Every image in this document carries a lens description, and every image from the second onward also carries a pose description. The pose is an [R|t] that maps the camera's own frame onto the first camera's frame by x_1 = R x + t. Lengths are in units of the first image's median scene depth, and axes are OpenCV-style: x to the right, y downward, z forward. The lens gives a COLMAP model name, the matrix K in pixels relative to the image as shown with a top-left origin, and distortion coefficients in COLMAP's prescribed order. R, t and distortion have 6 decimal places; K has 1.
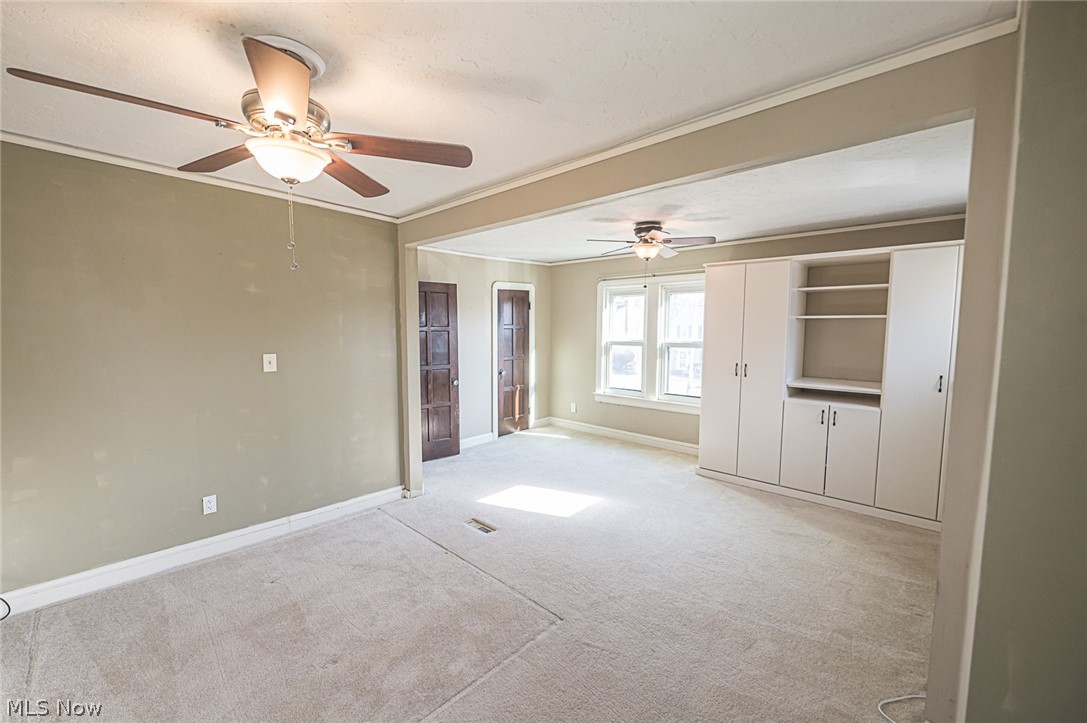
lens RADIAL K [[439.5, 0, 538.7], [0, 439.5, 365.8], [0, 0, 1]] dist [-0.002186, -0.000217]
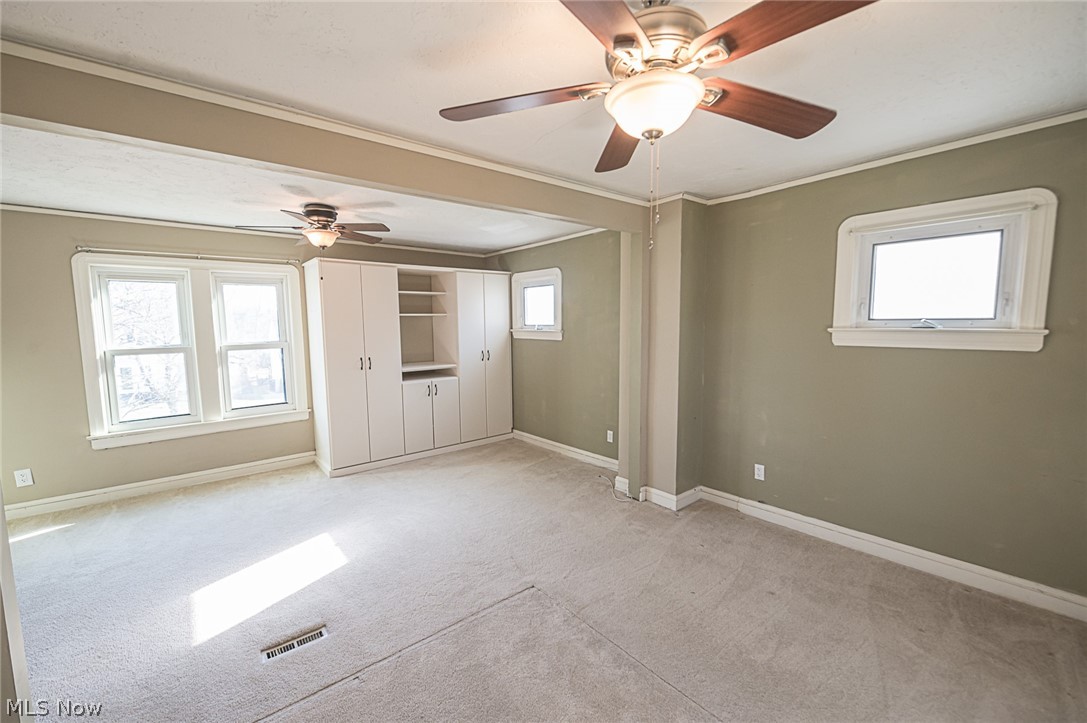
lens RADIAL K [[439.5, 0, 535.9], [0, 439.5, 363.2], [0, 0, 1]] dist [-0.002186, -0.000217]
pose [[0.134192, -0.098670, 0.986031, -0.499171], [0.101781, 0.991140, 0.085330, -0.037233], [-0.985715, 0.088909, 0.143045, 0.400563]]
